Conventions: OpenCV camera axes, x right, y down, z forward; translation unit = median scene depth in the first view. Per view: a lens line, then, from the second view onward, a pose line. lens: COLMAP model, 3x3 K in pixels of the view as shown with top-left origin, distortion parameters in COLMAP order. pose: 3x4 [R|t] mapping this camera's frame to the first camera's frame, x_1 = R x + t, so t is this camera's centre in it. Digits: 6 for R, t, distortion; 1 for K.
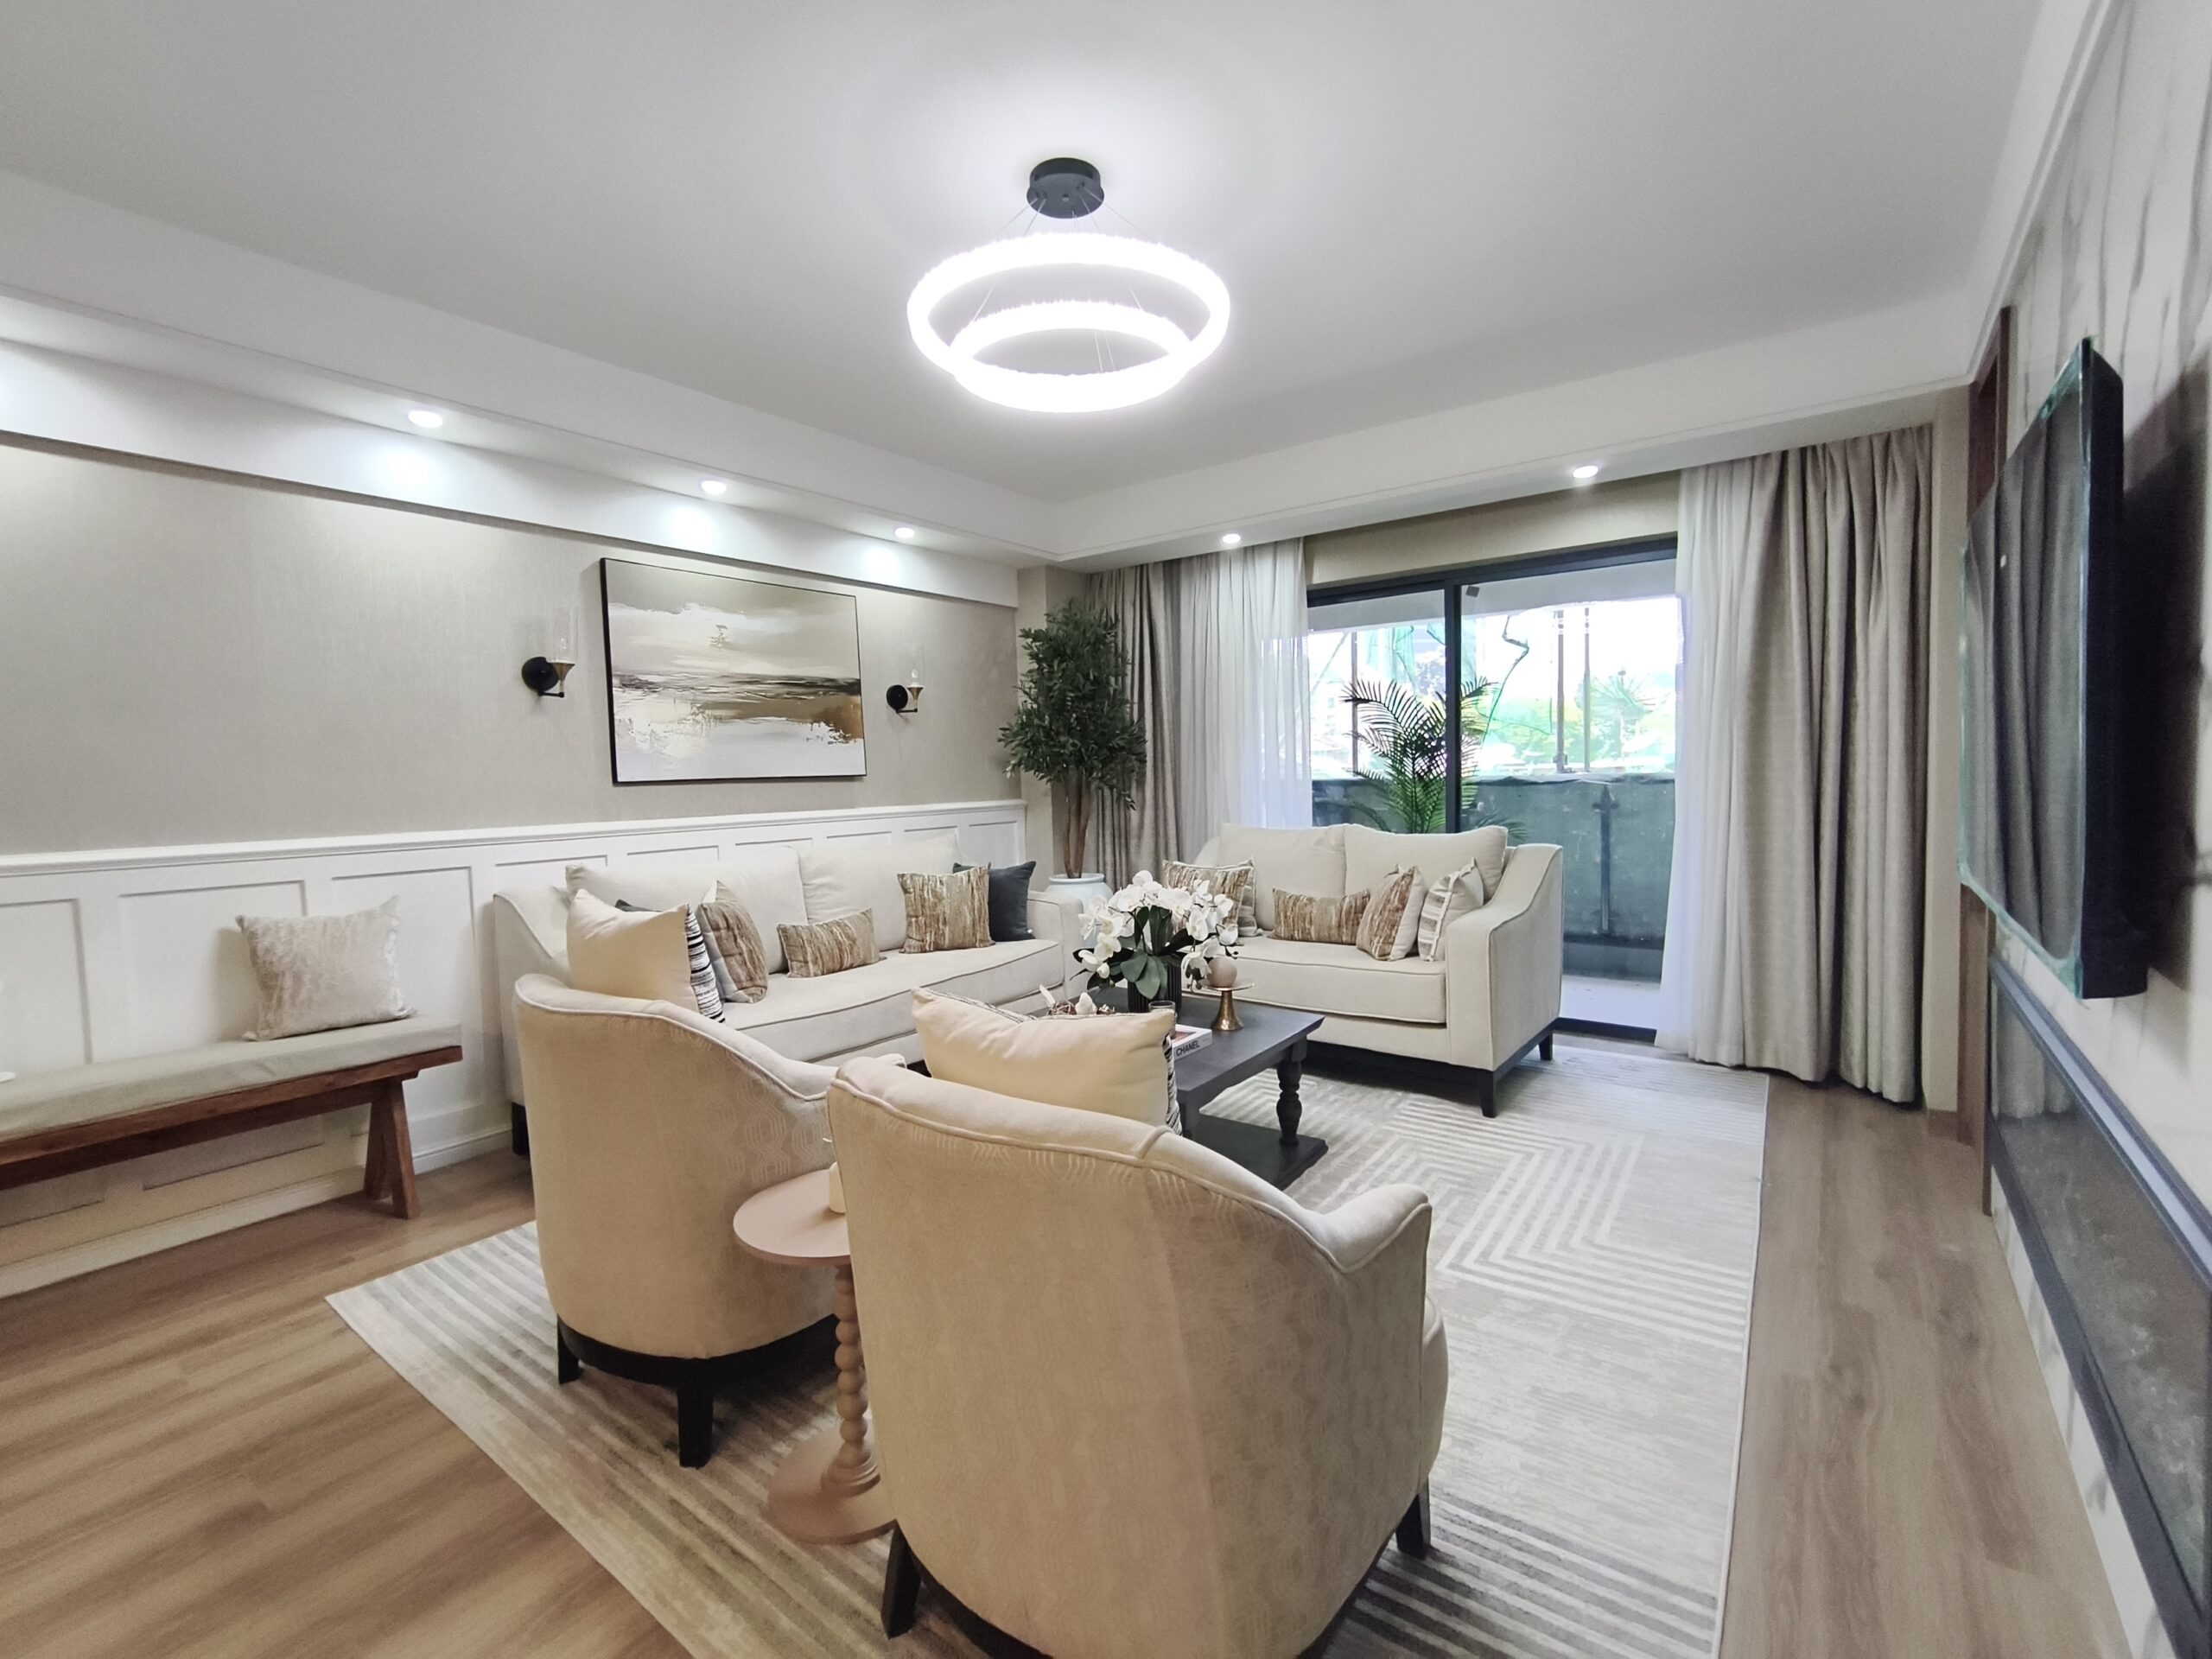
lens RADIAL K [[970.6, 0, 1101.4], [0, 970.6, 819.9], [0, 0, 1]] dist [0.000522, -0.000025]
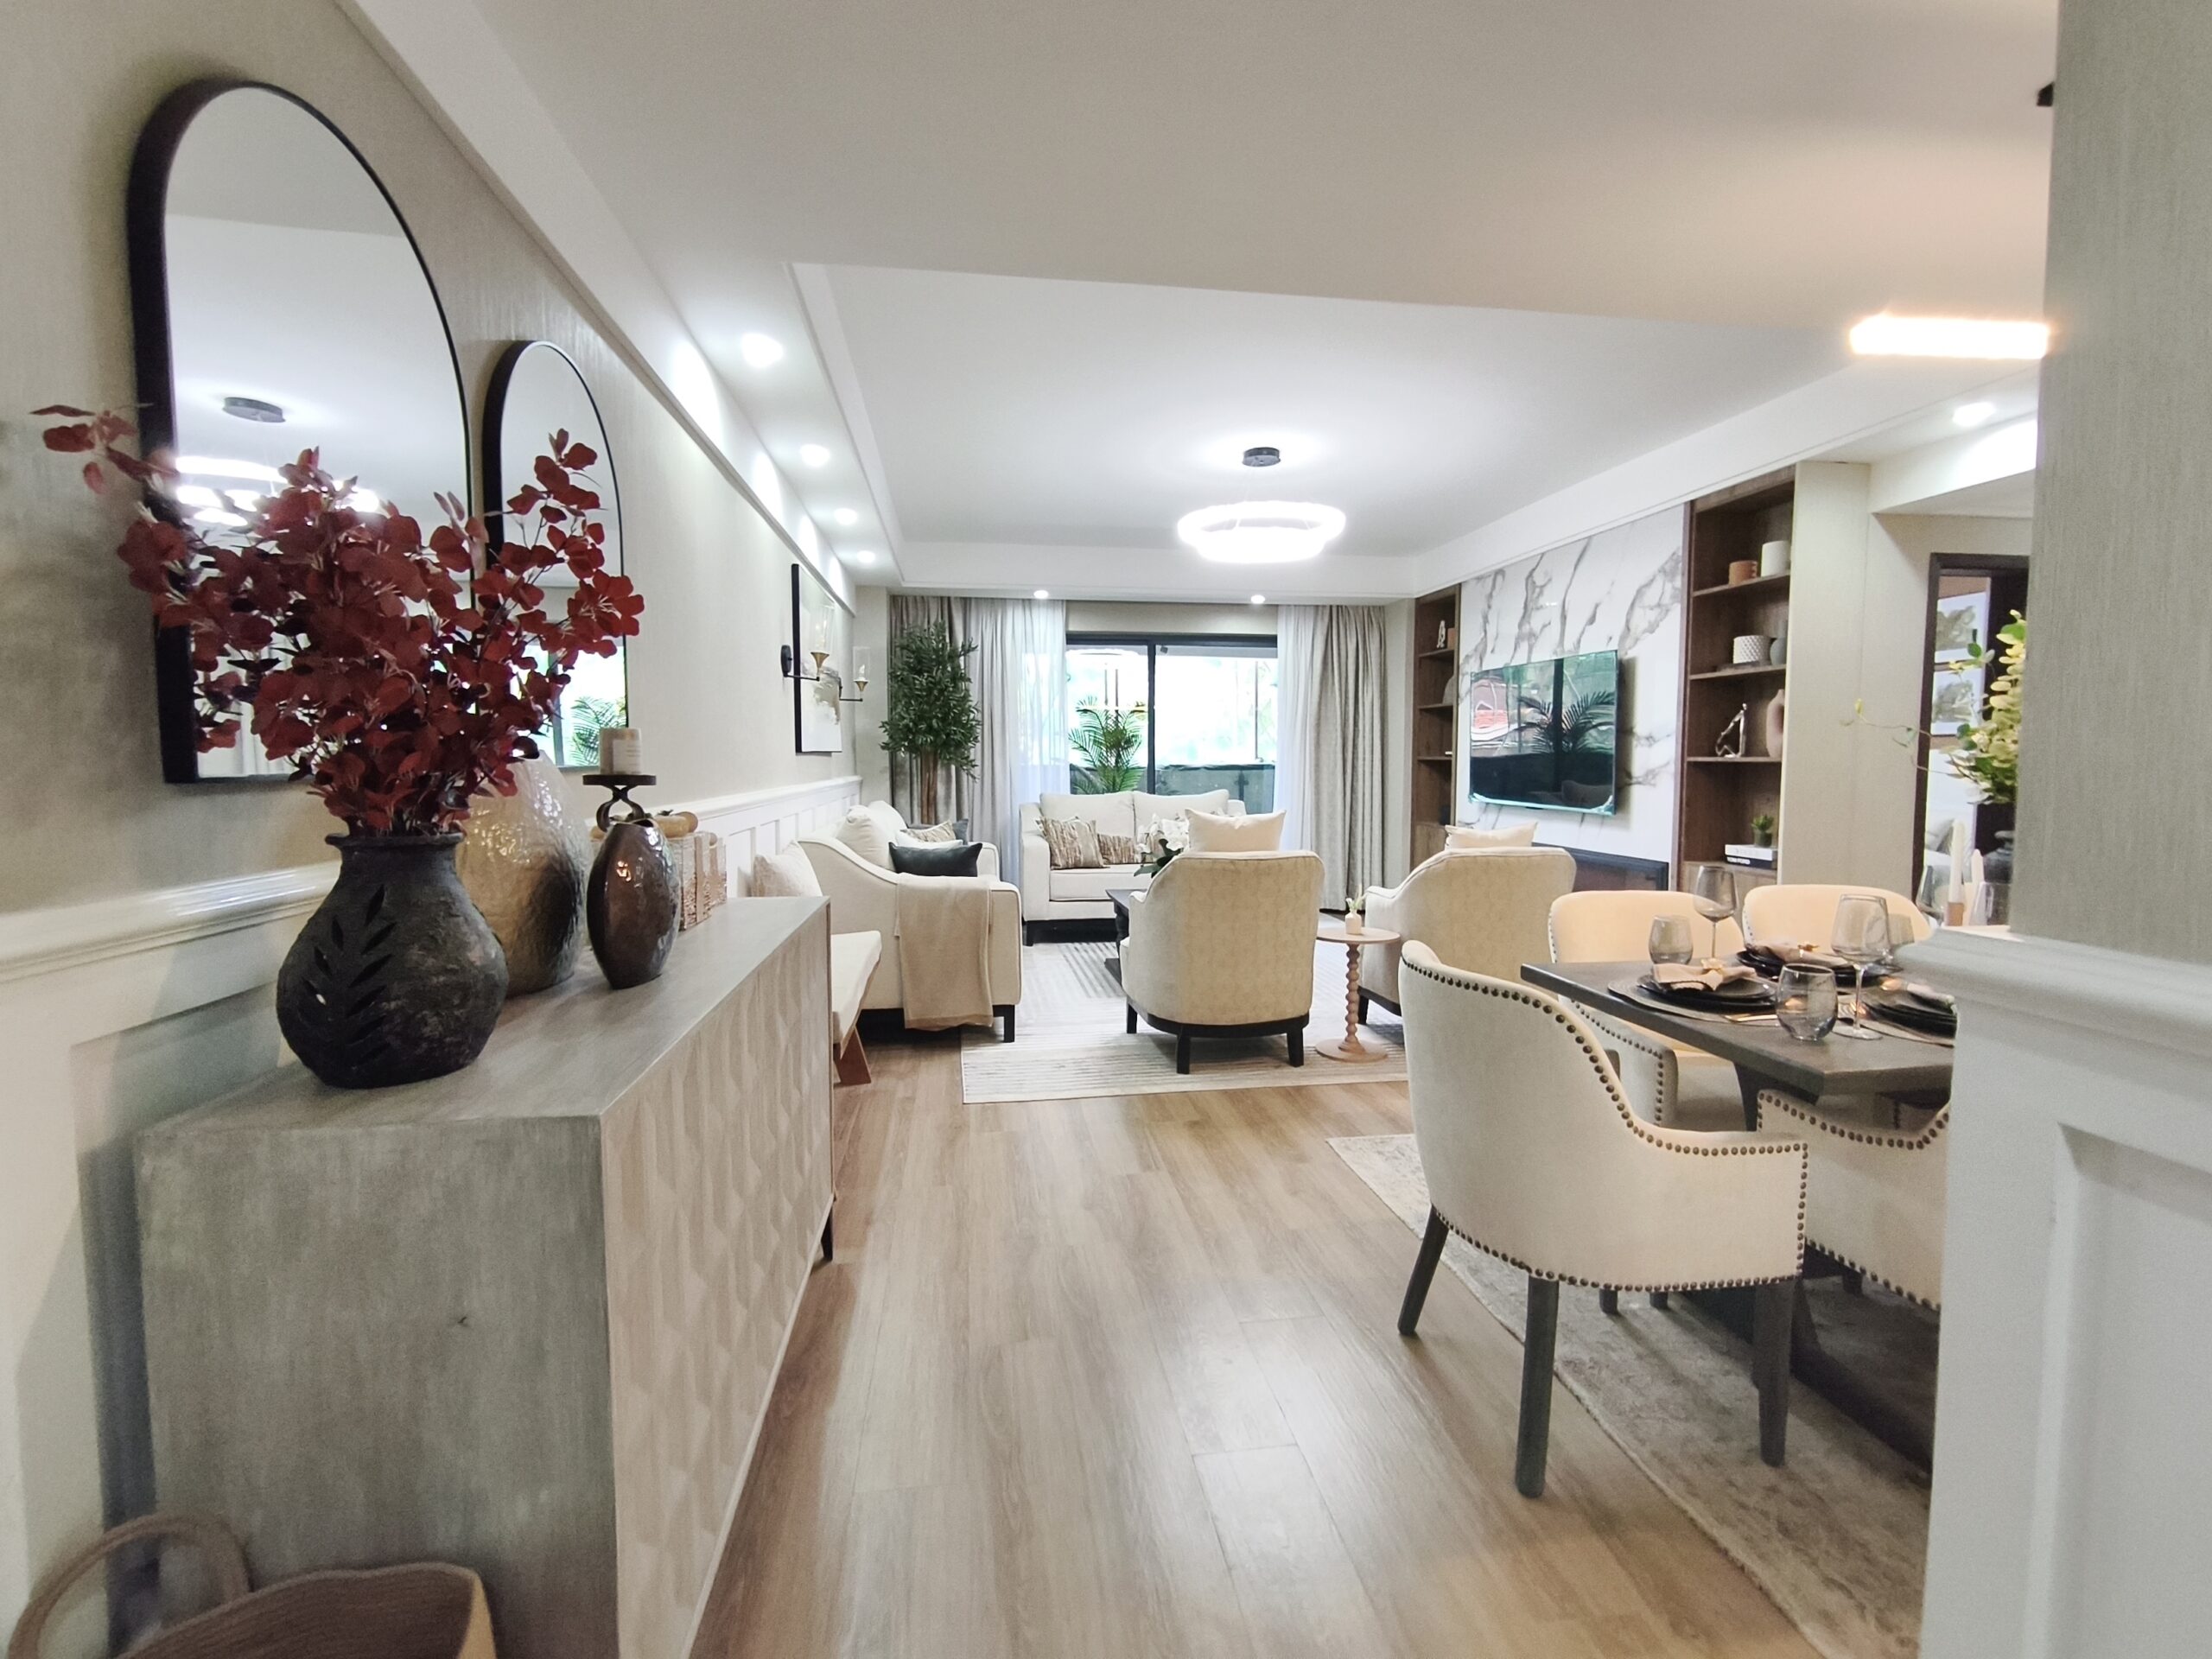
lens RADIAL K [[970.6, 0, 1101.4], [0, 970.6, 819.9], [0, 0, 1]] dist [0.000522, -0.000025]
pose [[0.709104, -0.024087, 0.704692, -1.055613], [0.024815, 0.999650, 0.009198, 0.041926], [-0.704667, 0.010964, 0.709453, -0.105362]]
